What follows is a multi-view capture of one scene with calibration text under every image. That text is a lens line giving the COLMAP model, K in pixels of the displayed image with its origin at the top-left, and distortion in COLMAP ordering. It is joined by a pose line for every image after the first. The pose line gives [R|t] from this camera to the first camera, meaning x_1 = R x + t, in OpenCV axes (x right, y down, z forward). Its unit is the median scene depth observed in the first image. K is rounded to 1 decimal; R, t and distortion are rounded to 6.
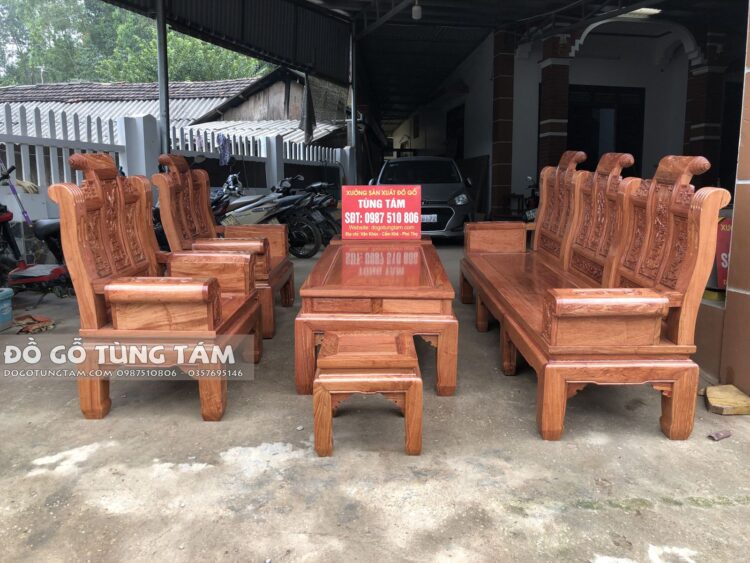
lens RADIAL K [[611.0, 0, 375.0], [0, 611.0, 281.5], [0, 0, 1]] dist [0.048498, -0.070776]
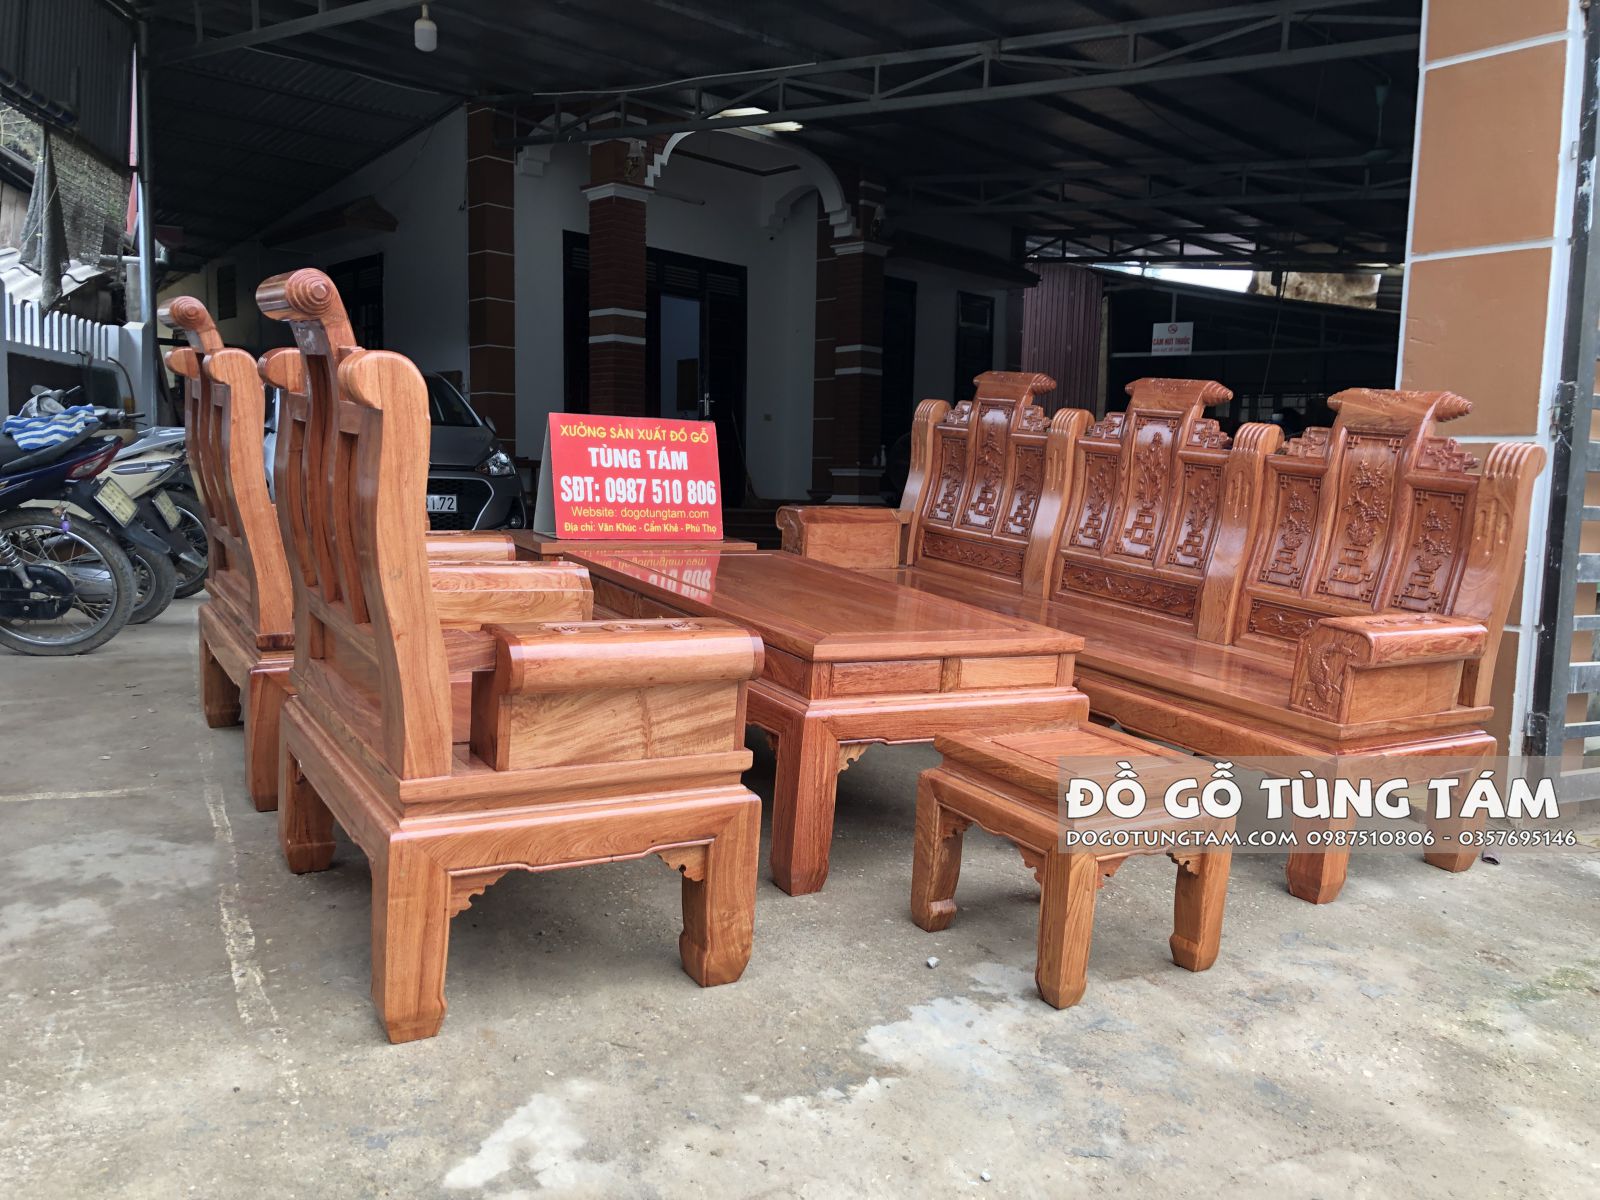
lens RADIAL K [[1295.2, 0, 849.2], [0, 1295.2, 604.6], [0, 0, 1]] dist [0.025276, -0.006795]
pose [[0.843778, -0.023246, 0.536189, -0.362679], [0.042061, 0.998853, -0.022886, 0.004507], [-0.535041, 0.041863, 0.843788, 0.141247]]
